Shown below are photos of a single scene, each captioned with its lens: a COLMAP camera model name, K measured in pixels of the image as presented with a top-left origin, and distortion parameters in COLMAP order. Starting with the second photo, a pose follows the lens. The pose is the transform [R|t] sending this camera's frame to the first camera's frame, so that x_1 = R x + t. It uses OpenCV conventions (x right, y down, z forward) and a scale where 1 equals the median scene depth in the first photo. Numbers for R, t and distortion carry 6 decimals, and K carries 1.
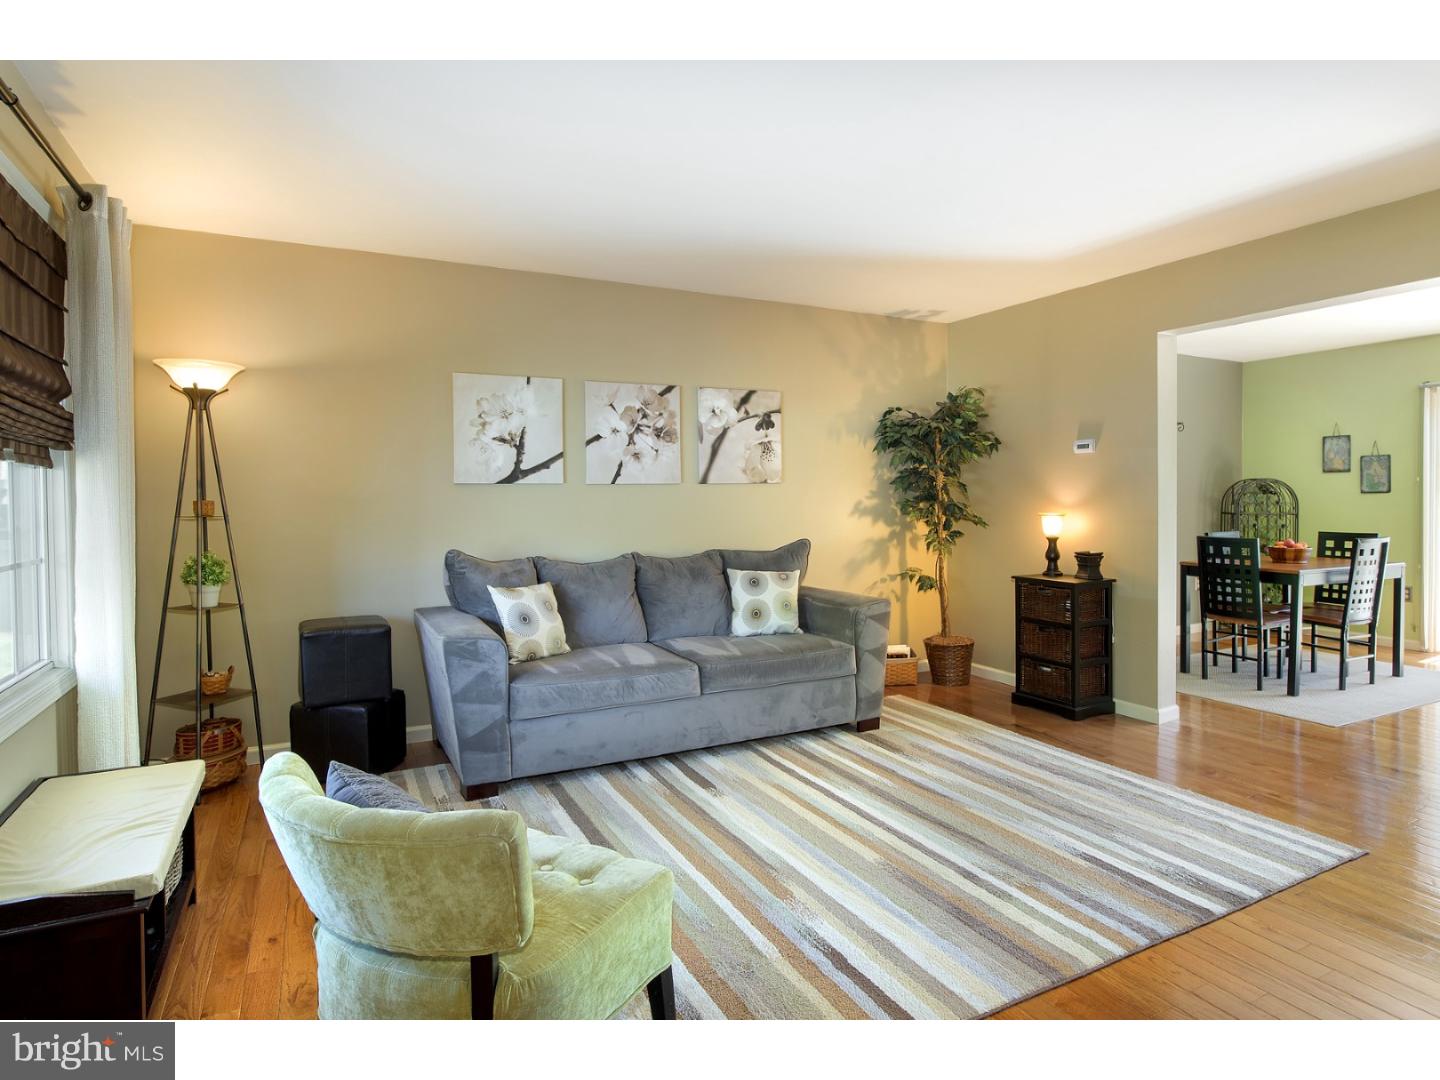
lens RADIAL K [[784.8, 0, 727.5], [0, 784.8, 531.7], [0, 0, 1]] dist [-0.005841, -0.001270]
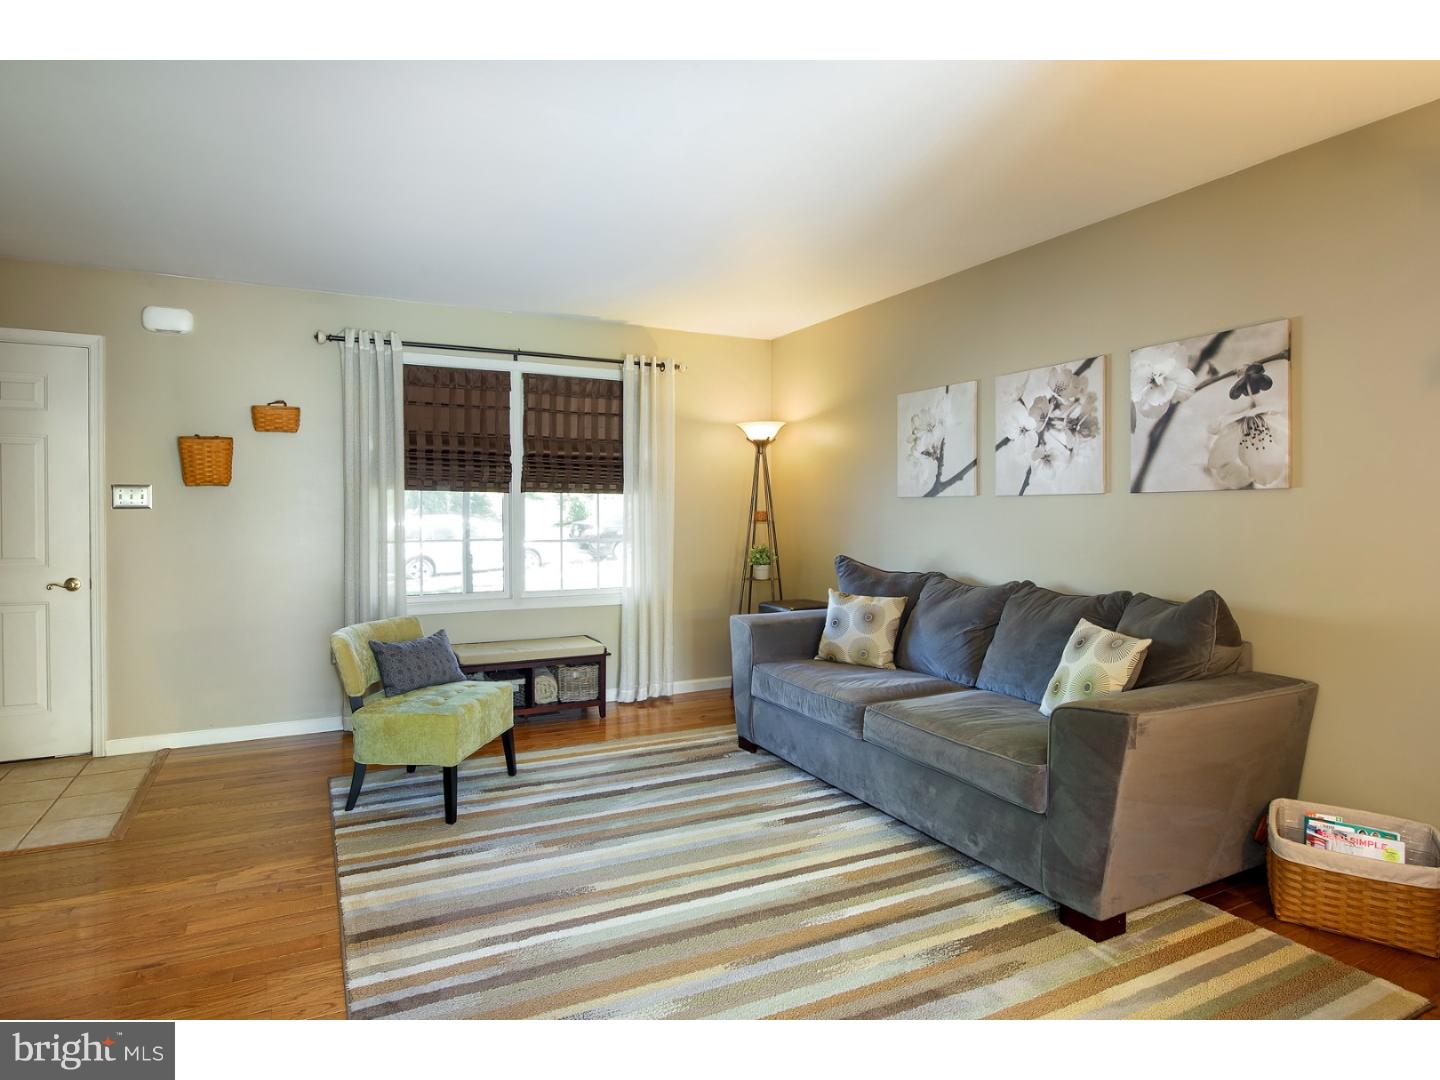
lens RADIAL K [[784.8, 0, 676.7], [0, 784.8, 528.3], [0, 0, 1]] dist [-0.005841, -0.001270]
pose [[-0.027099, 0.031514, -0.999136, 0.675340], [-0.044942, 0.998454, 0.032711, -0.036564], [0.998622, 0.045790, -0.025641, 0.655659]]
